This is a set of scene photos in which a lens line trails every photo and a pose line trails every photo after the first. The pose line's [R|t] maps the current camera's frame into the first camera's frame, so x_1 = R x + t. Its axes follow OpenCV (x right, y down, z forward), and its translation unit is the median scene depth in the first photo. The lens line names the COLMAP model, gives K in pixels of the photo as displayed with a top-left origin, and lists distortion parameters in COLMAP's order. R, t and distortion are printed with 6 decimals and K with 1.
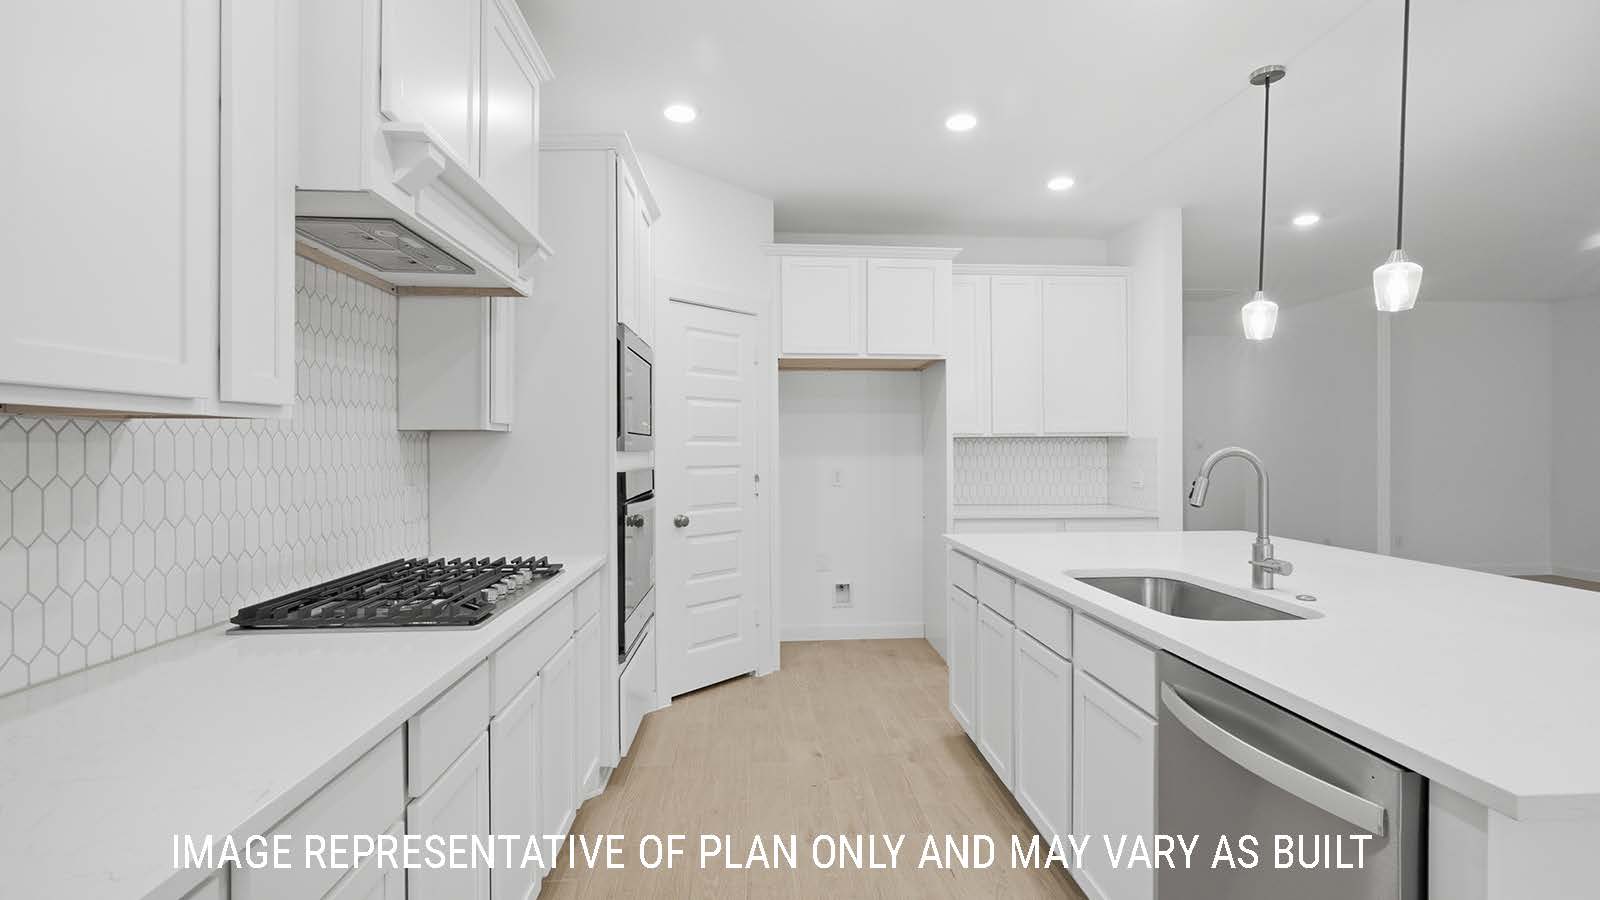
lens RADIAL K [[738.6, 0, 813.4], [0, 738.6, 452.3], [0, 0, 1]] dist [-0.014984, 0.002278]
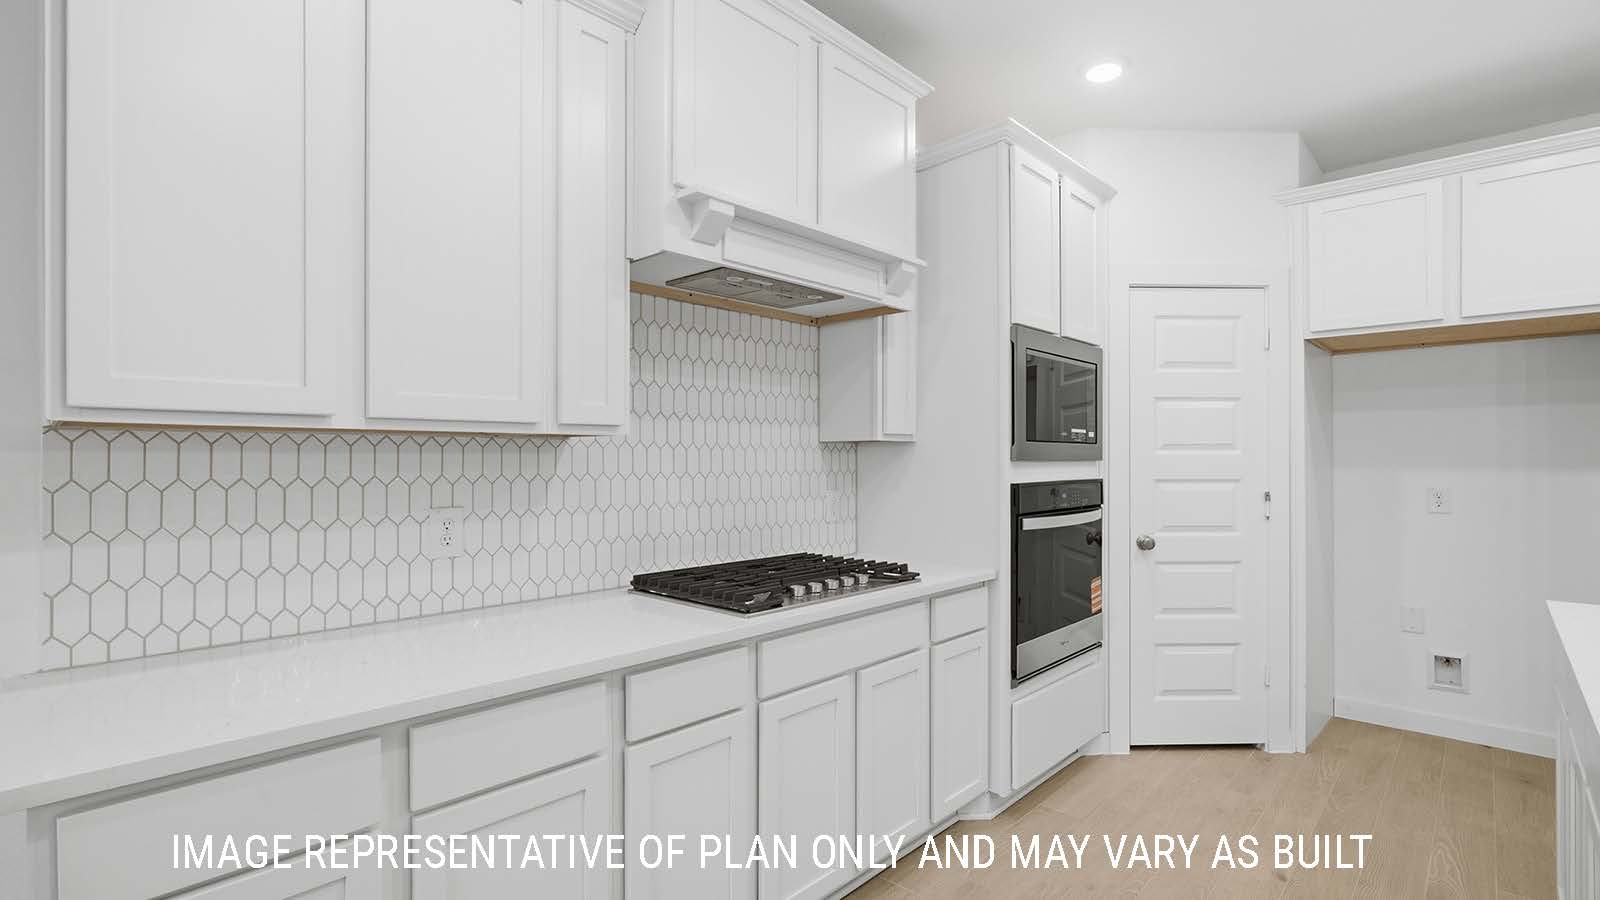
lens RADIAL K [[738.6, 0, 798.8], [0, 738.6, 462.2], [0, 0, 1]] dist [-0.014984, 0.002278]
pose [[0.670156, 0.006925, -0.742188, 0.218016], [-0.006585, 0.999973, 0.003384, -0.001480], [0.742191, 0.002620, 0.670184, 0.151979]]
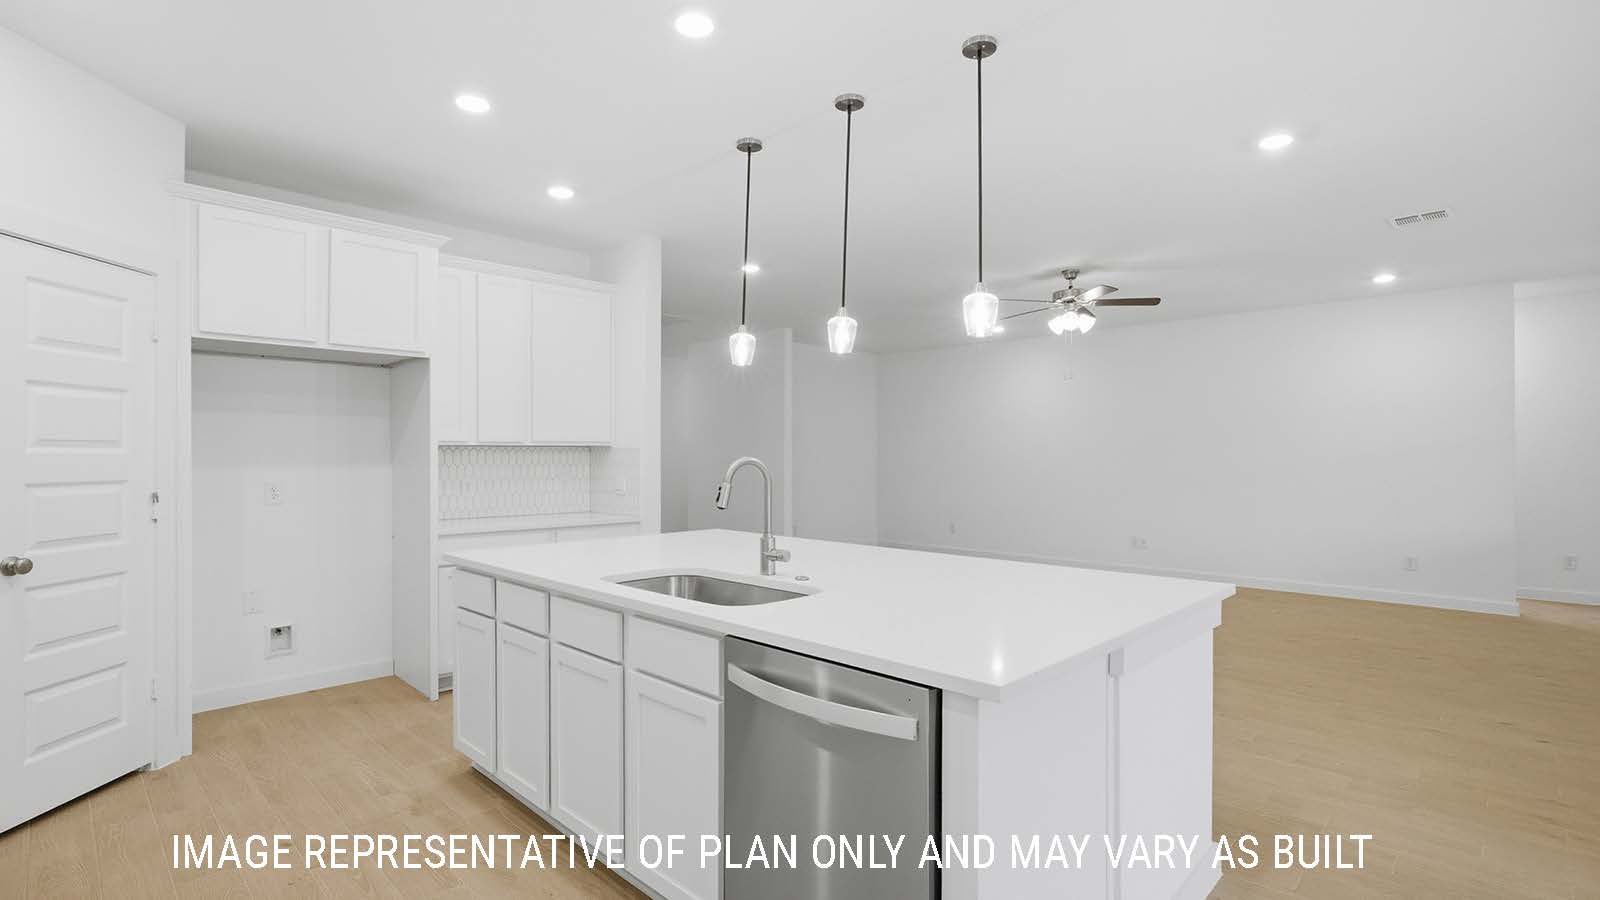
lens RADIAL K [[738.6, 0, 818.4], [0, 738.6, 459.9], [0, 0, 1]] dist [-0.014984, 0.002278]
pose [[0.743866, -0.001586, 0.668326, -0.090841], [0.003023, 0.999995, -0.000992, -0.000494], [-0.668322, 0.002758, 0.743867, 0.030187]]
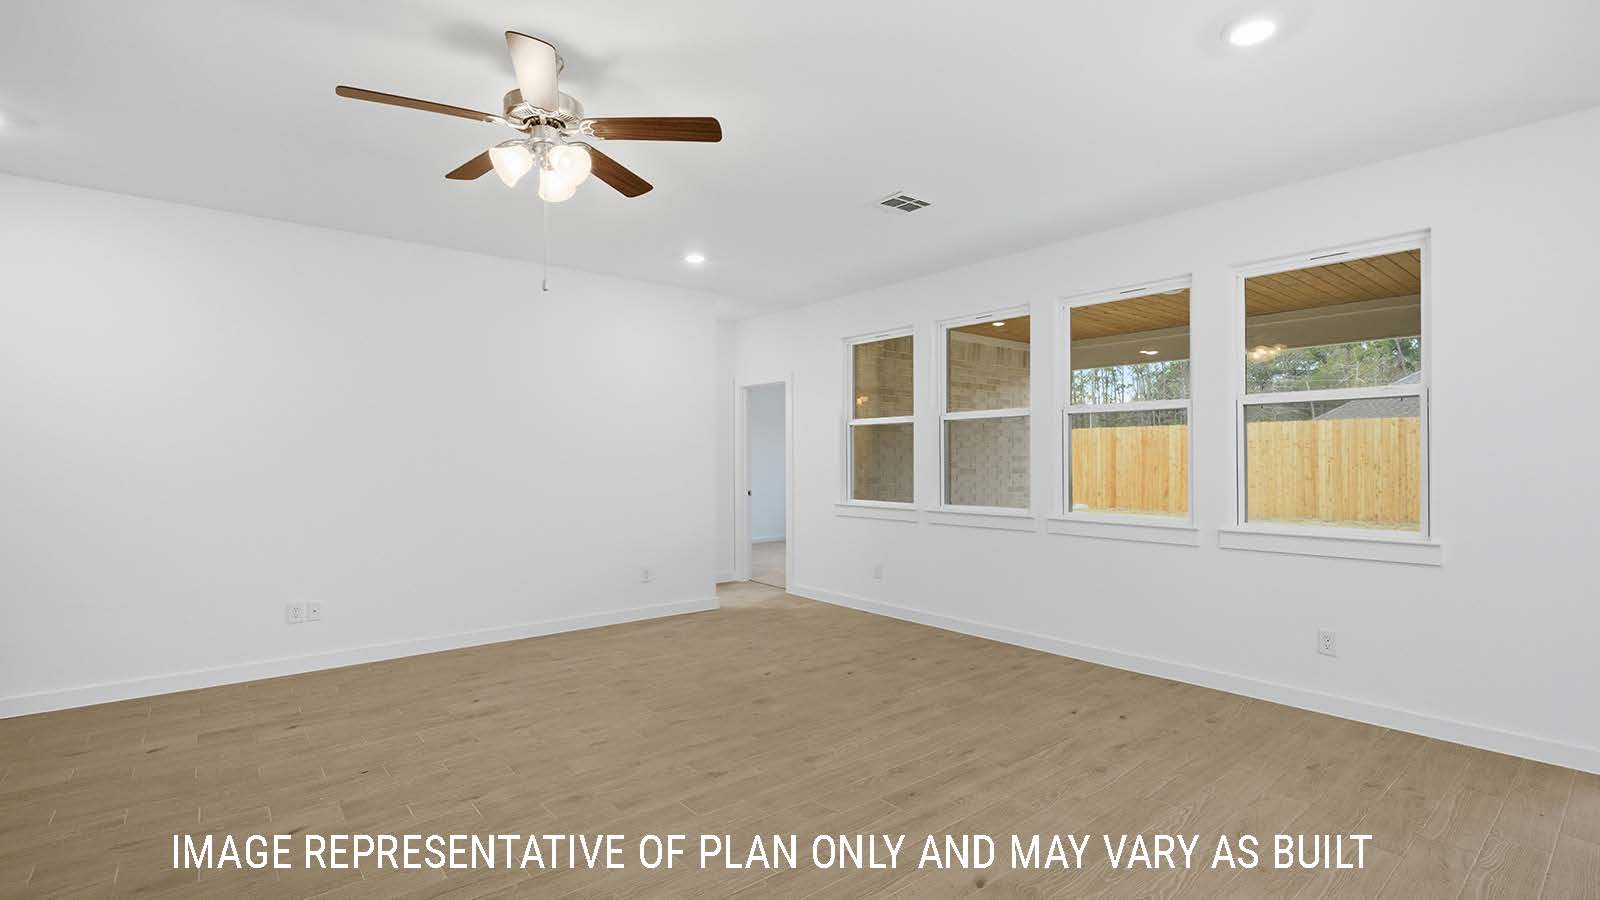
lens RADIAL K [[738.6, 0, 800.3], [0, 738.6, 462.8], [0, 0, 1]] dist [-0.014984, 0.002278]
pose [[-0.574235, -0.002190, 0.818687, 0.717458], [0.007737, 0.999937, 0.008102, -0.009788], [-0.818654, 0.010986, -0.574182, 1.215315]]
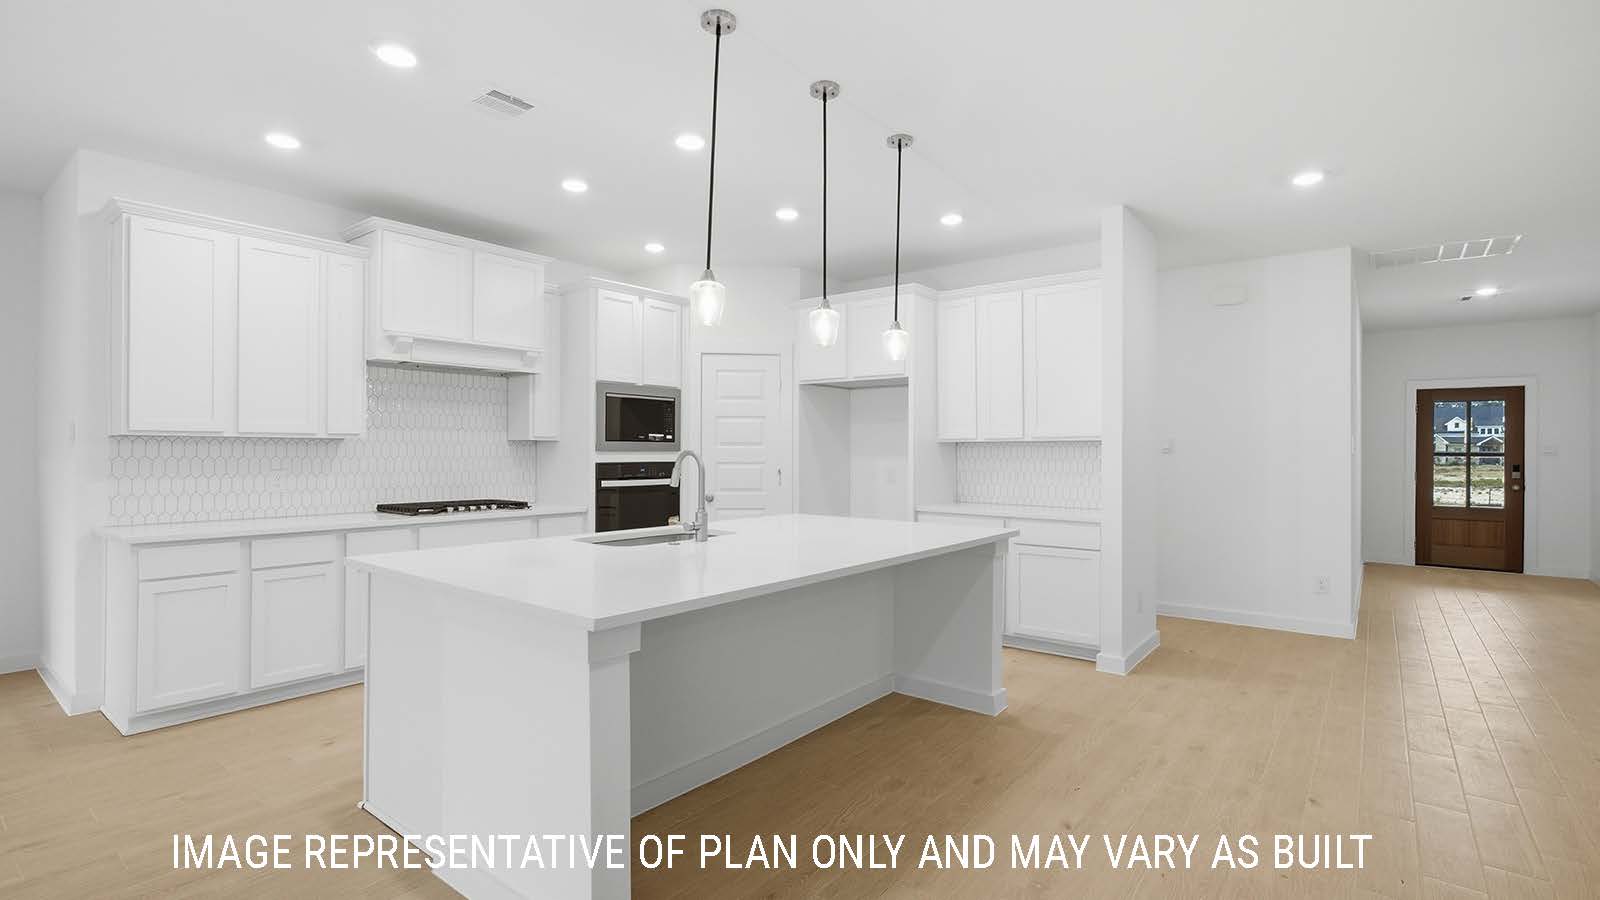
lens RADIAL K [[738.6, 0, 804.3], [0, 738.6, 454.4], [0, 0, 1]] dist [-0.014984, 0.002278]
pose [[0.741647, 0.008506, -0.670736, 1.173030], [-0.010327, 0.999946, 0.001262, -0.001286], [0.670711, 0.005990, 0.741695, -0.005292]]
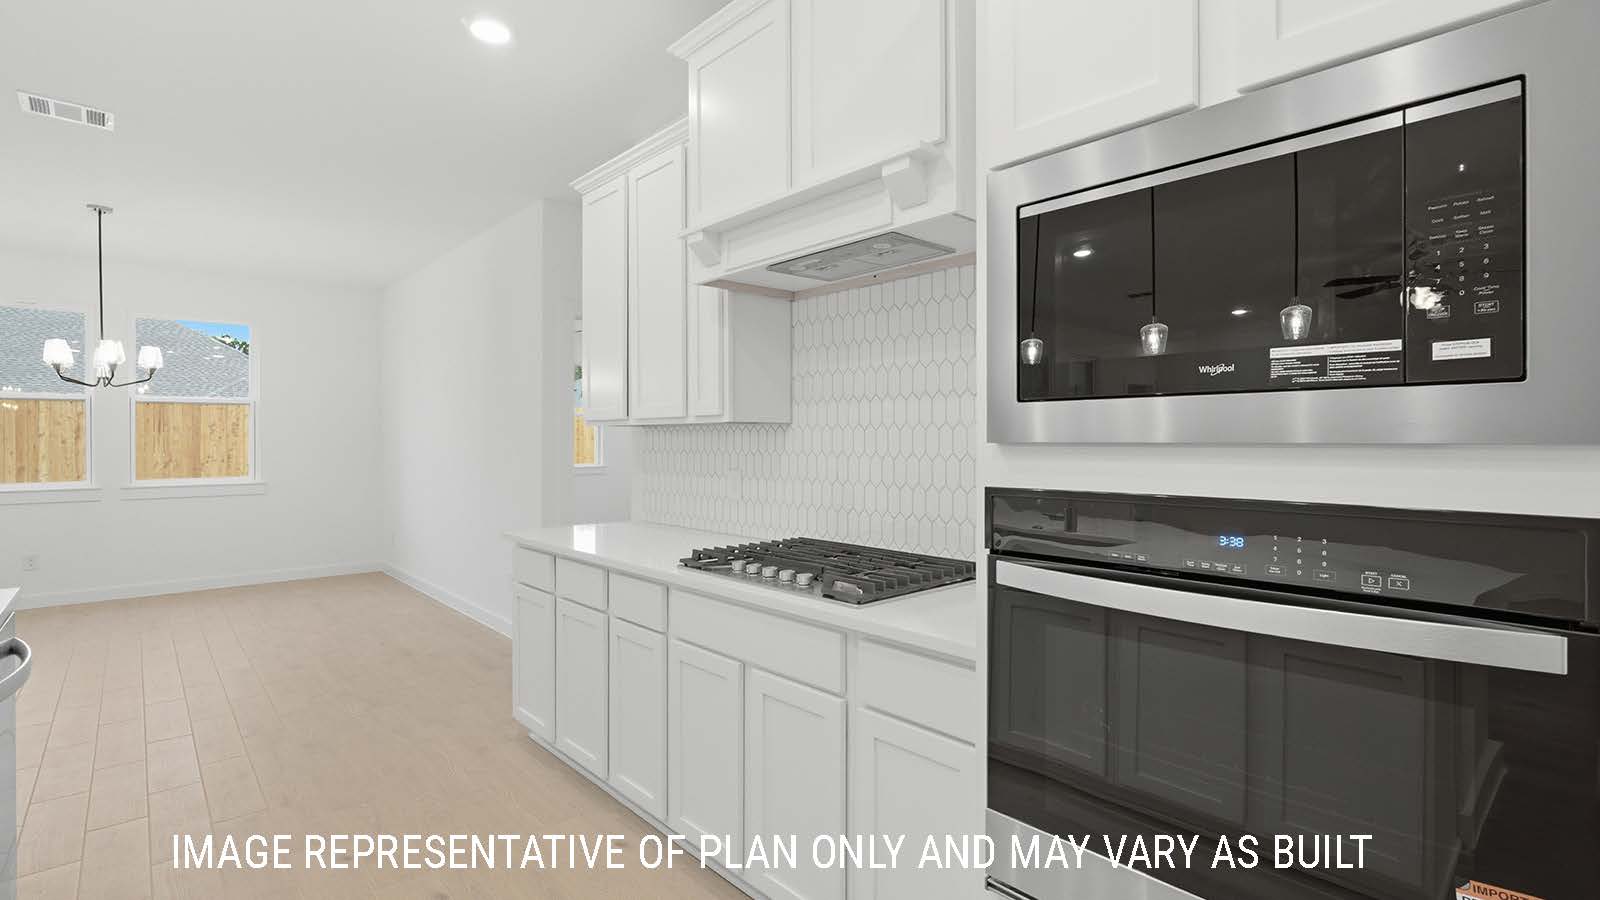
lens RADIAL K [[738.6, 0, 799.4], [0, 738.6, 438.5], [0, 0, 1]] dist [-0.014984, 0.002278]
pose [[-0.791190, 0.000325, -0.611571, 0.107396], [-0.002605, 0.999989, 0.003902, -0.005009], [0.611565, 0.004680, -0.791180, 1.138570]]
